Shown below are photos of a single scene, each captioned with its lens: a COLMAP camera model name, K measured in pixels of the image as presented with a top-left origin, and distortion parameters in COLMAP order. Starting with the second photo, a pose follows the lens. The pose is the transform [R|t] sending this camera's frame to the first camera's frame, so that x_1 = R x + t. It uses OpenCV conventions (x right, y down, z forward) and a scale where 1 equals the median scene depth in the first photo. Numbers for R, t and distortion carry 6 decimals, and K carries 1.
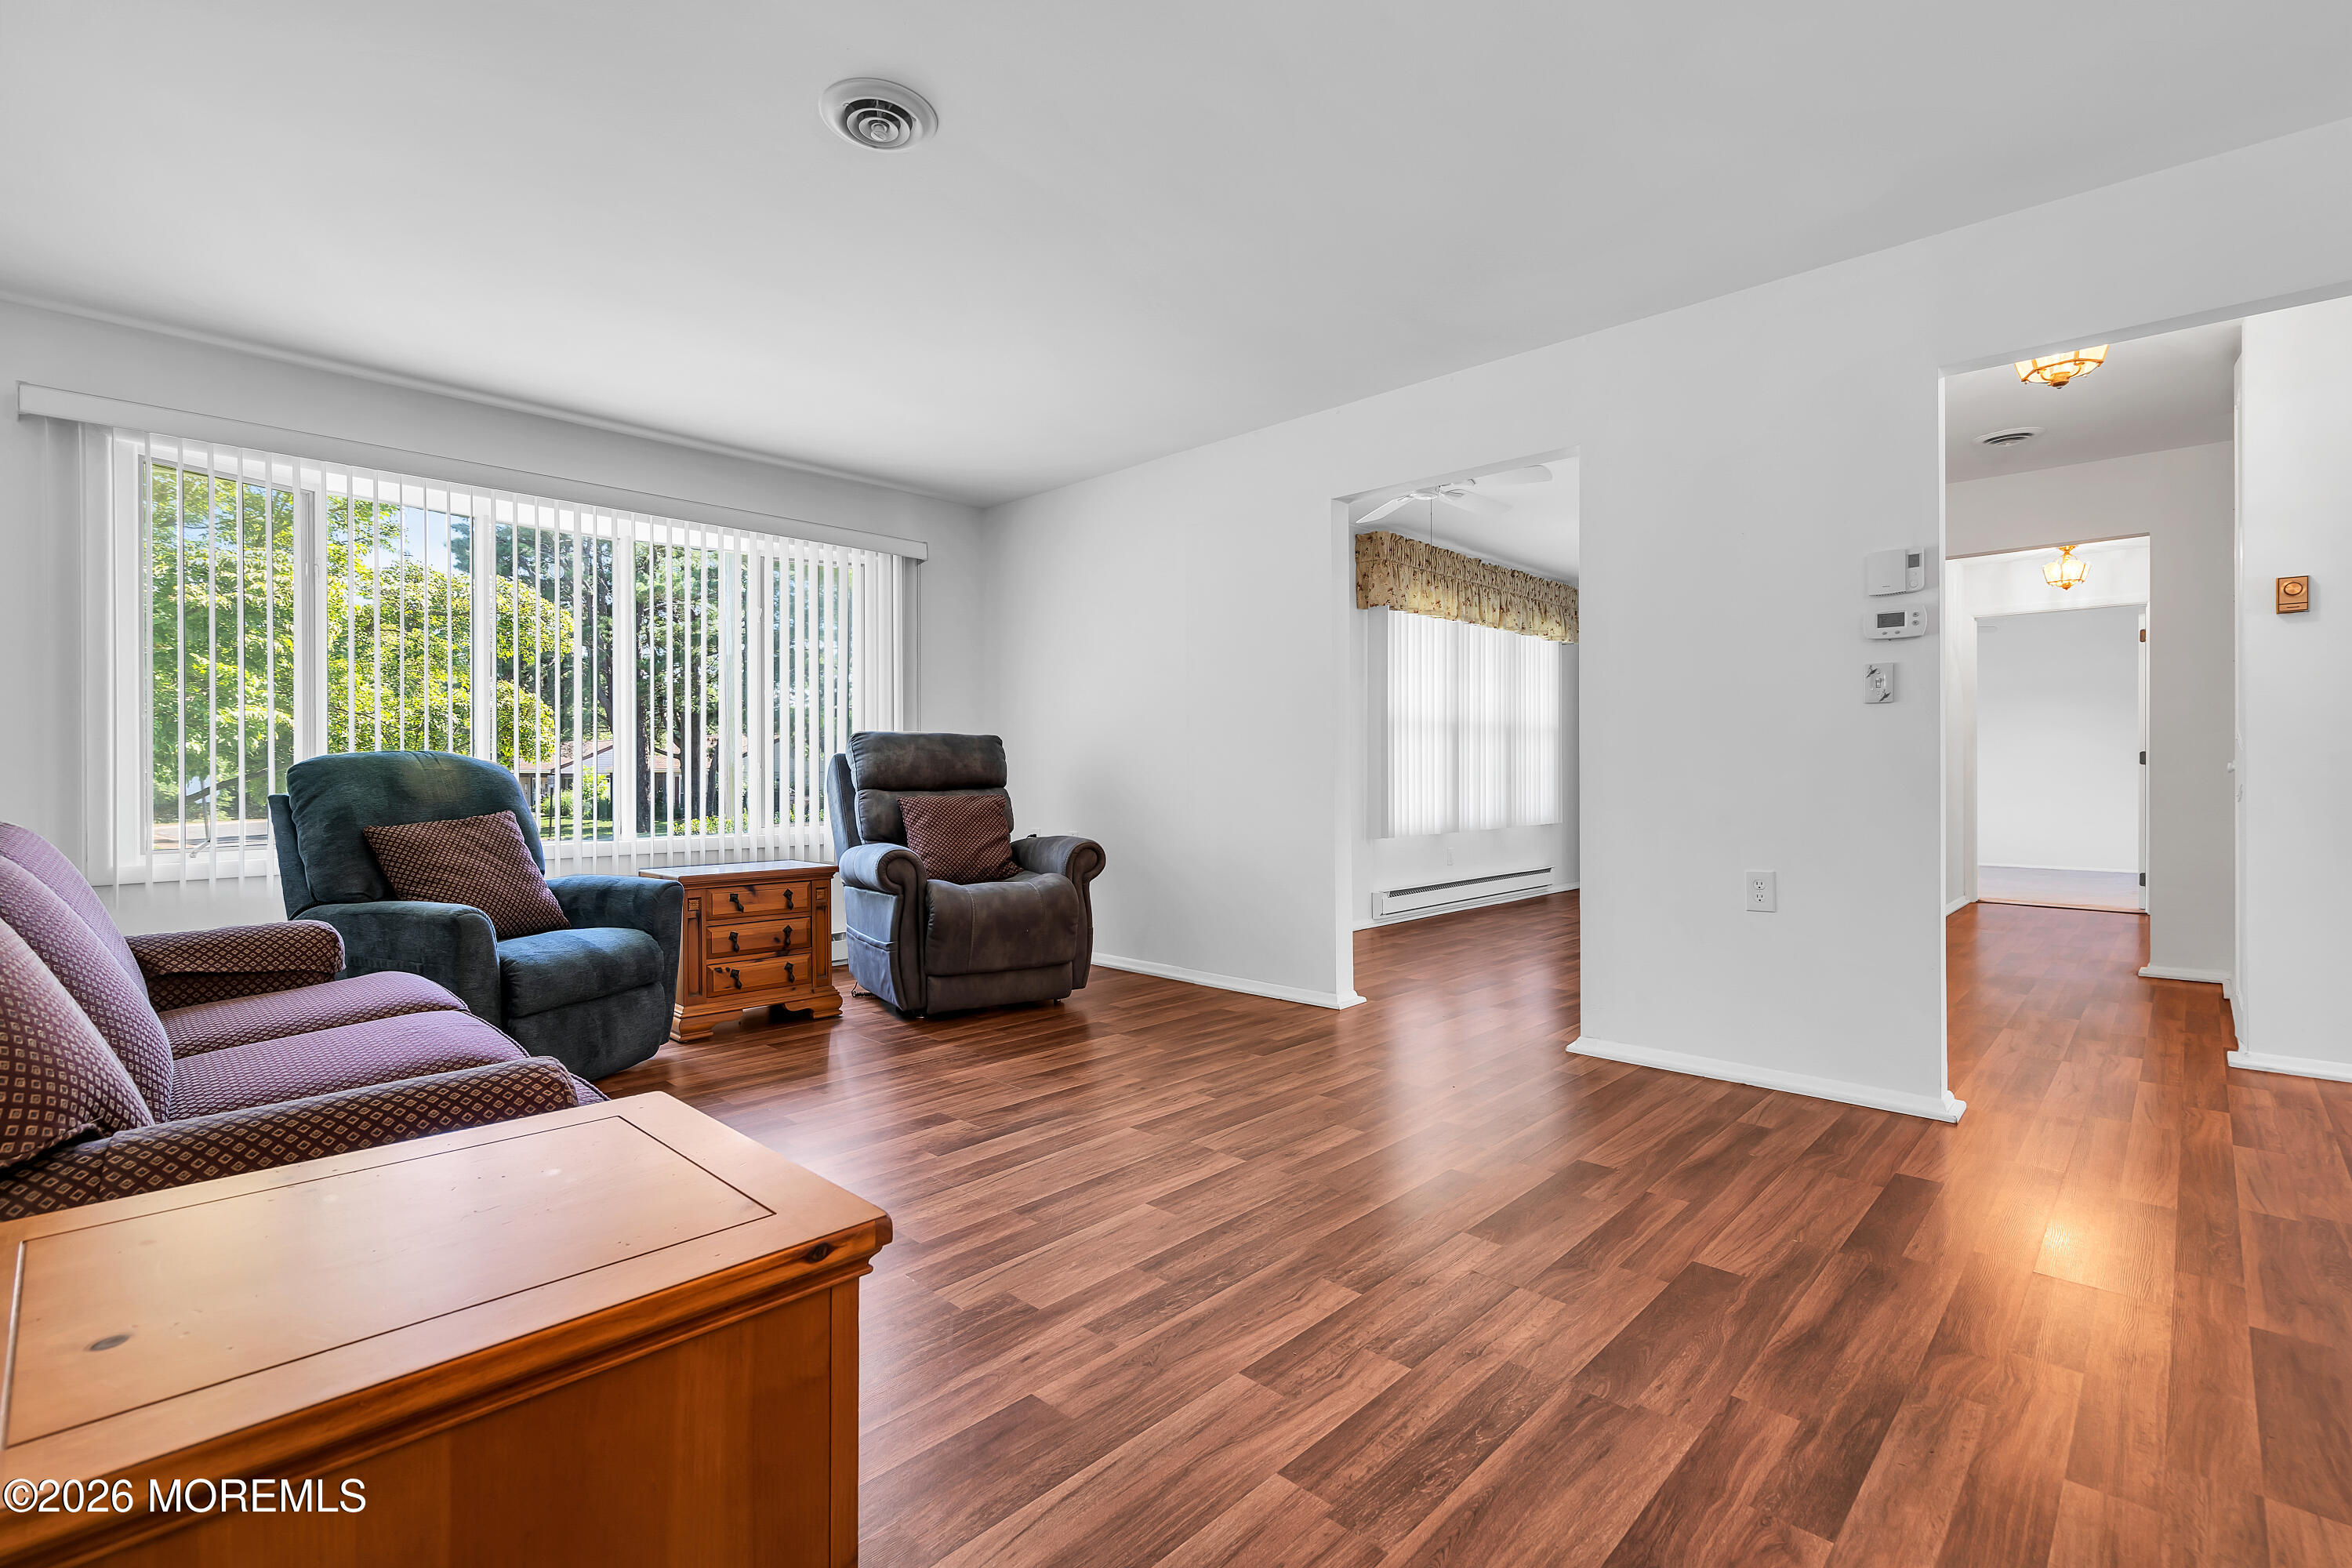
lens RADIAL K [[1073.6, 0, 1155.1], [0, 1073.6, 786.3], [0, 0, 1]] dist [-0.002652, -0.000098]
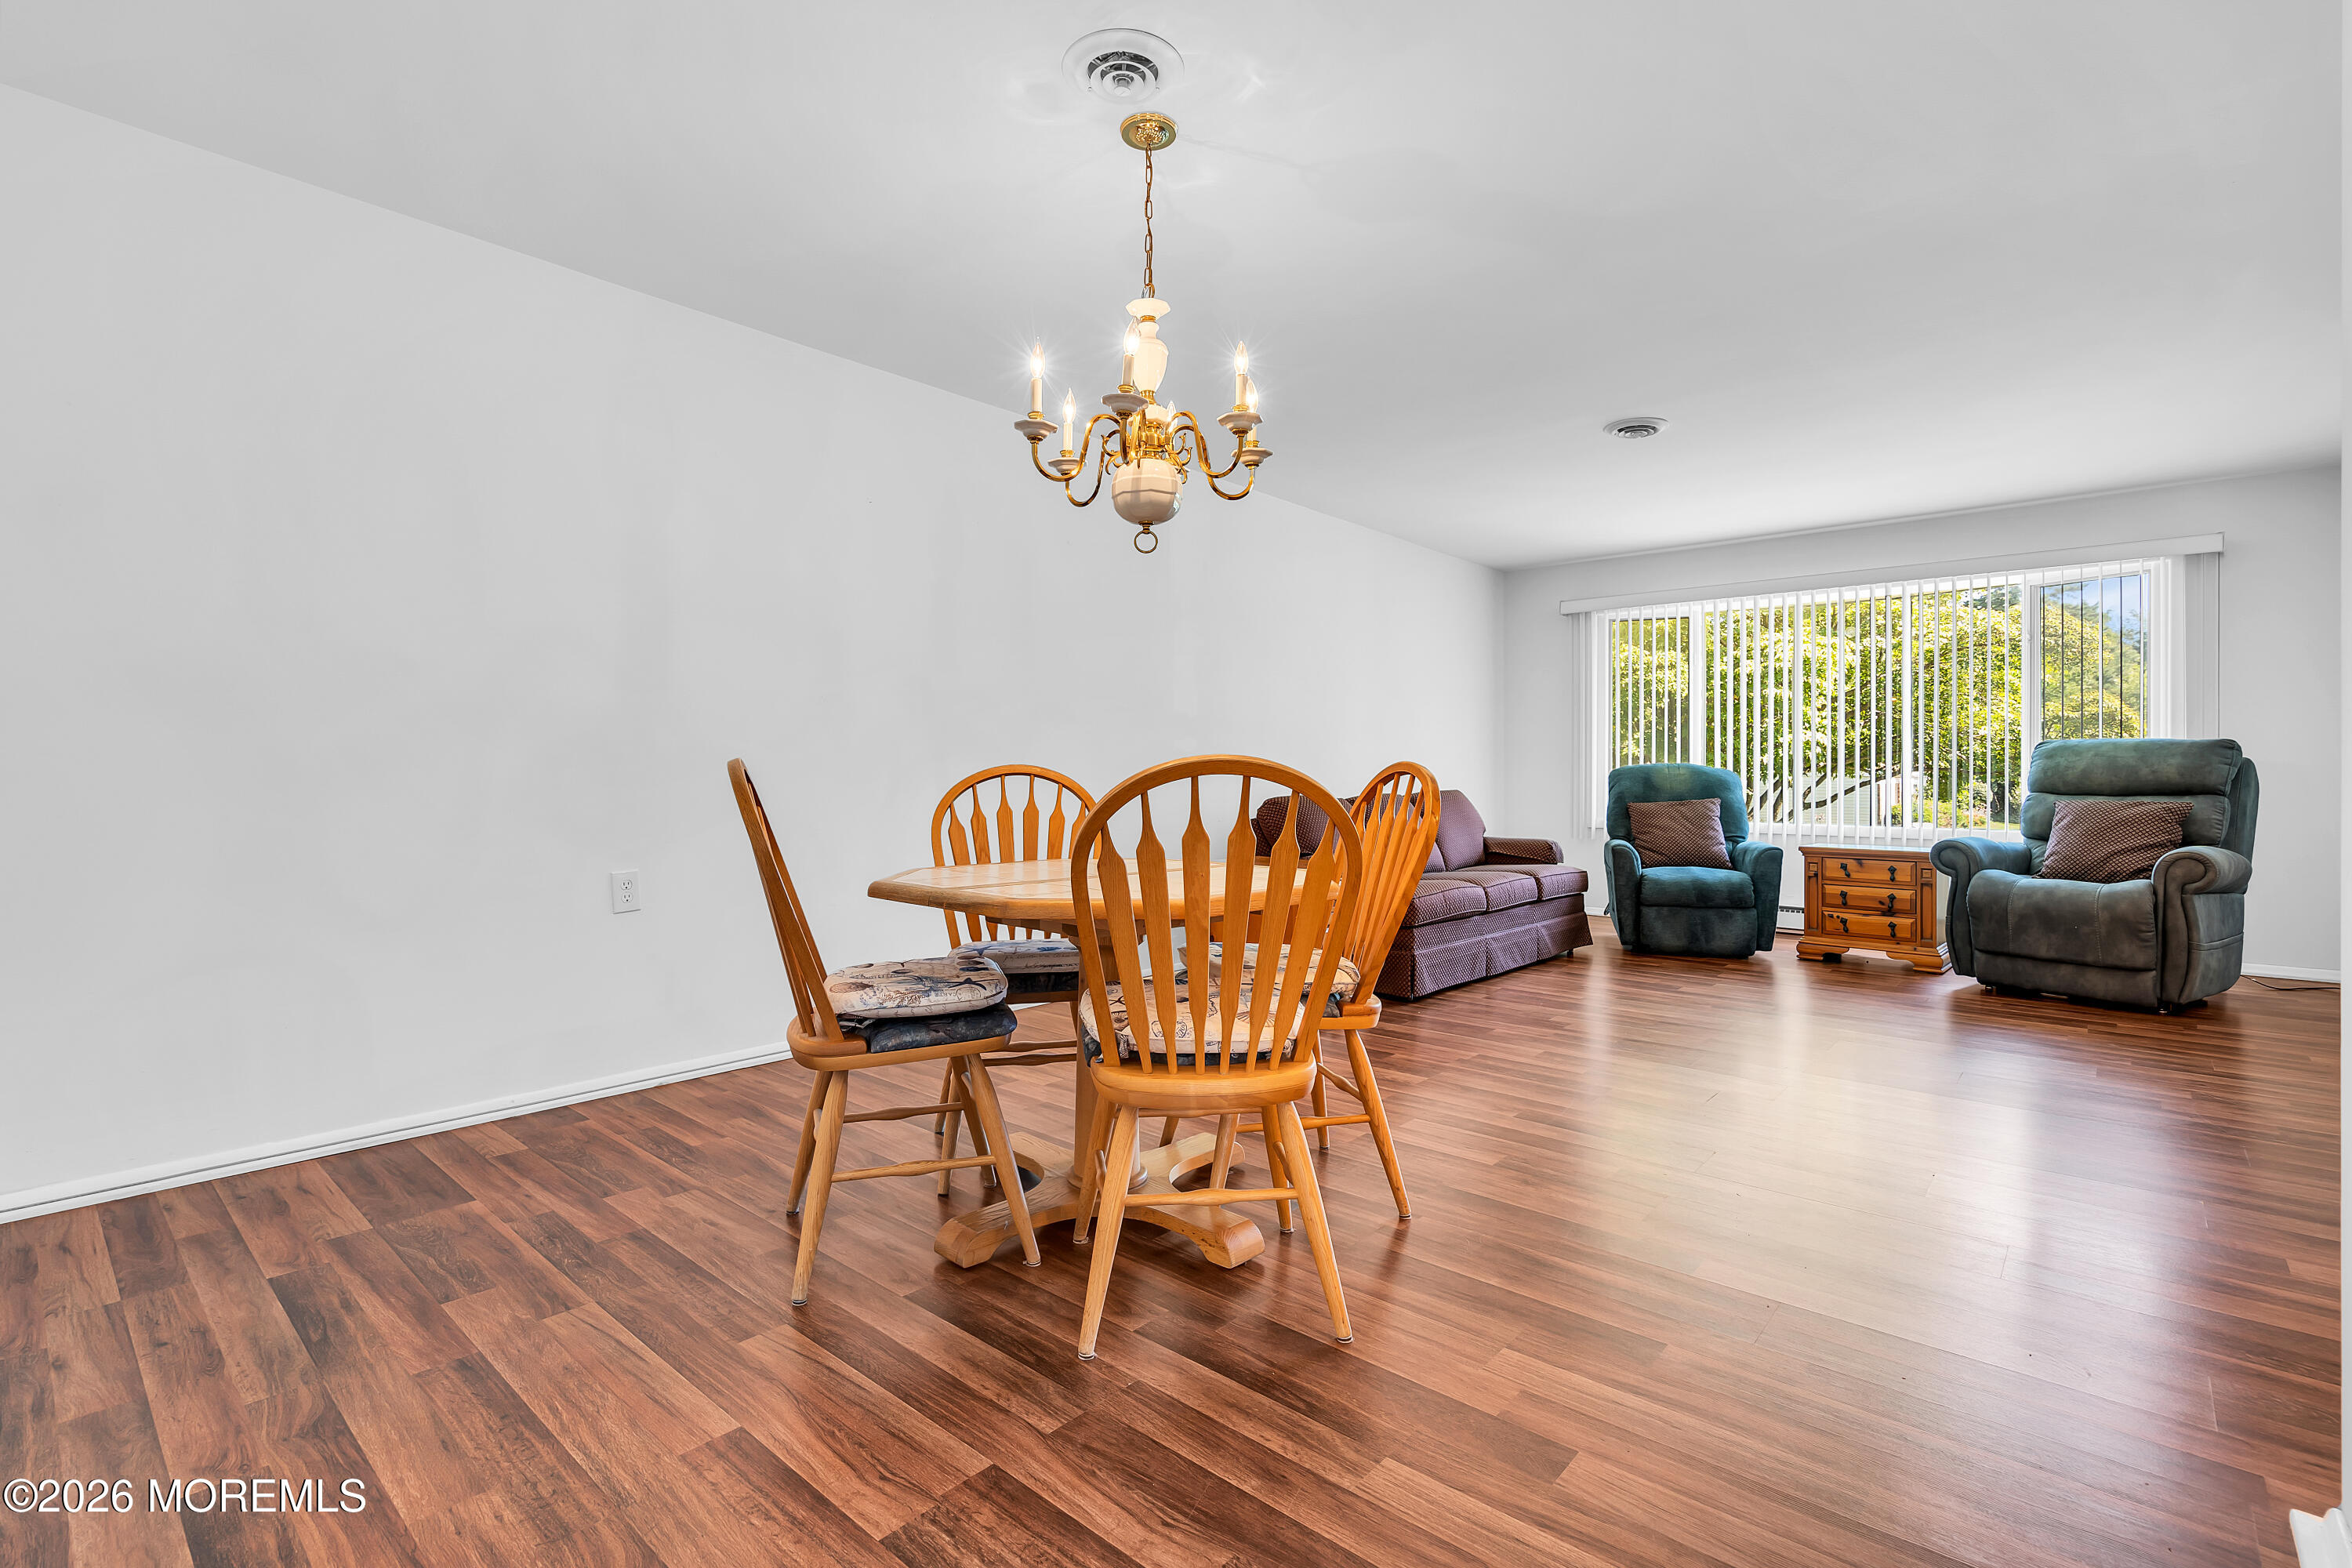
lens RADIAL K [[1079.4, 0, 1167.1], [0, 1079.4, 777.1], [0, 0, 1]] dist [-0.001459, 0.000096]
pose [[0.053069, 0.001322, -0.998590, 1.083671], [-0.023137, 0.999732, 0.000094, 0.010150], [0.998323, 0.023099, 0.053086, 0.059019]]
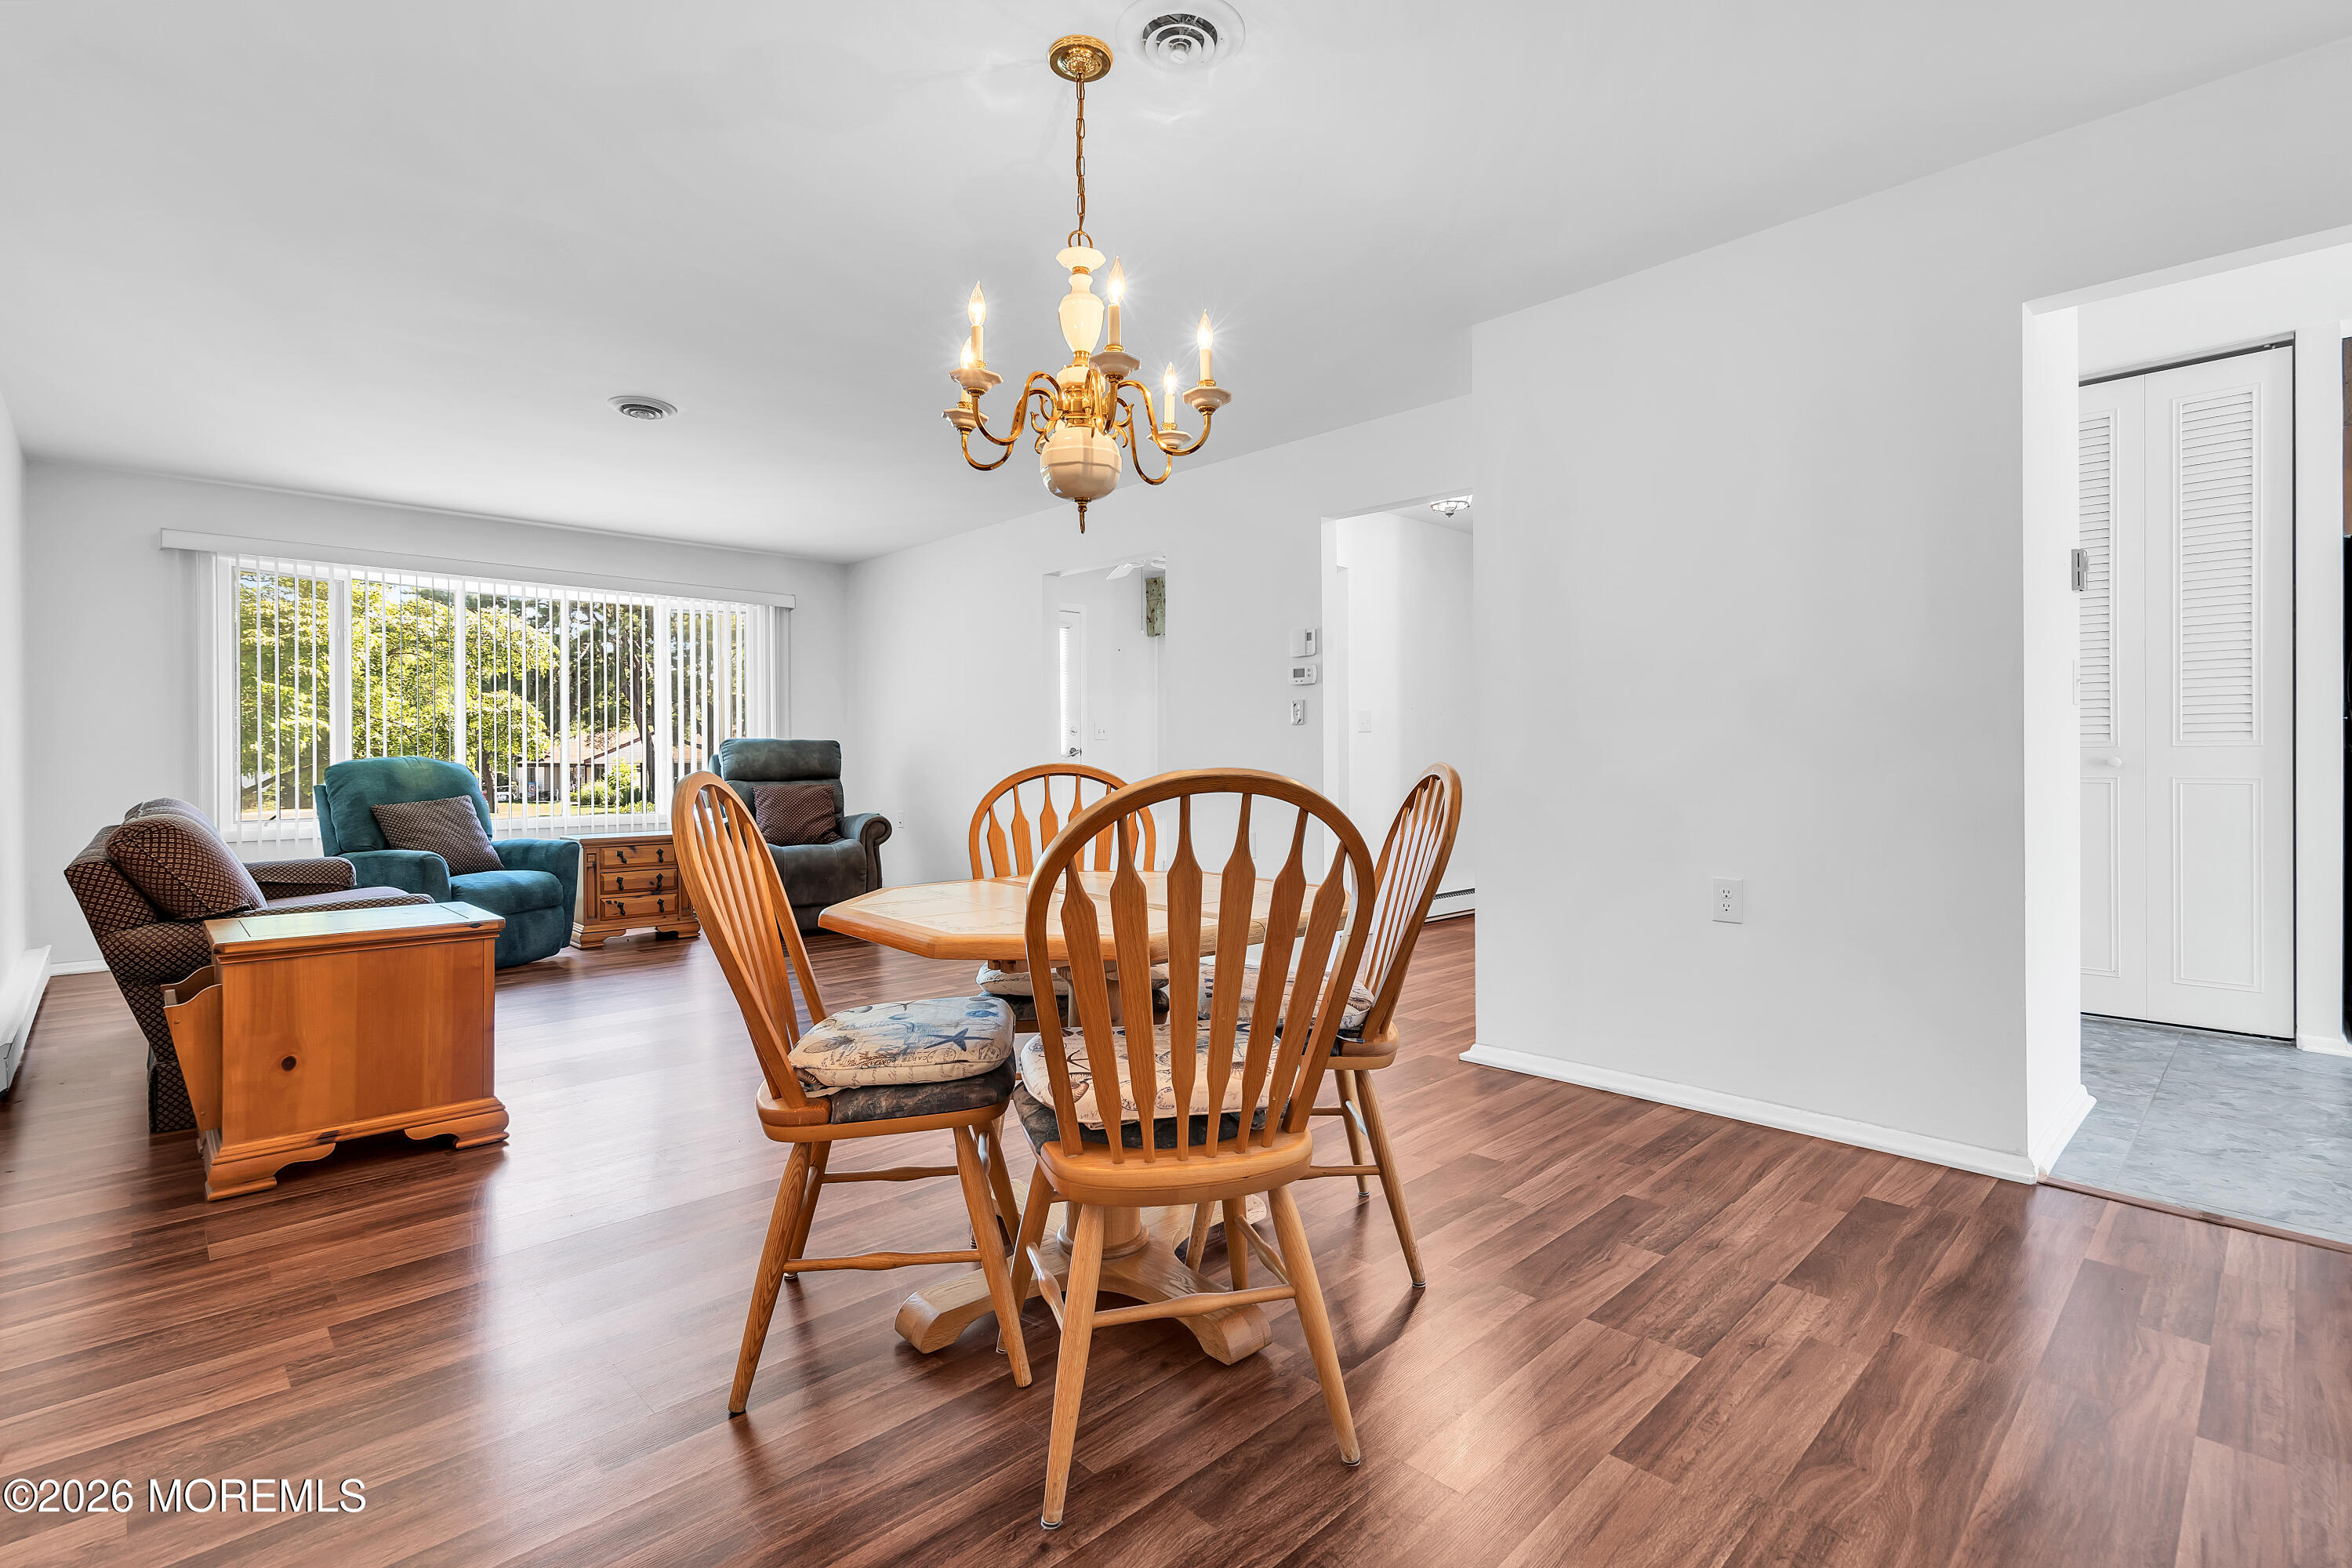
lens RADIAL K [[1102.7, 0, 1164.6], [0, 1102.7, 772.7], [0, 0, 1]] dist [-0.002776, -0.000210]
pose [[0.999386, -0.003205, -0.034879, 0.470599], [0.003161, 0.999994, -0.001314, -0.004471], [0.034883, 0.001203, 0.999391, -0.563670]]
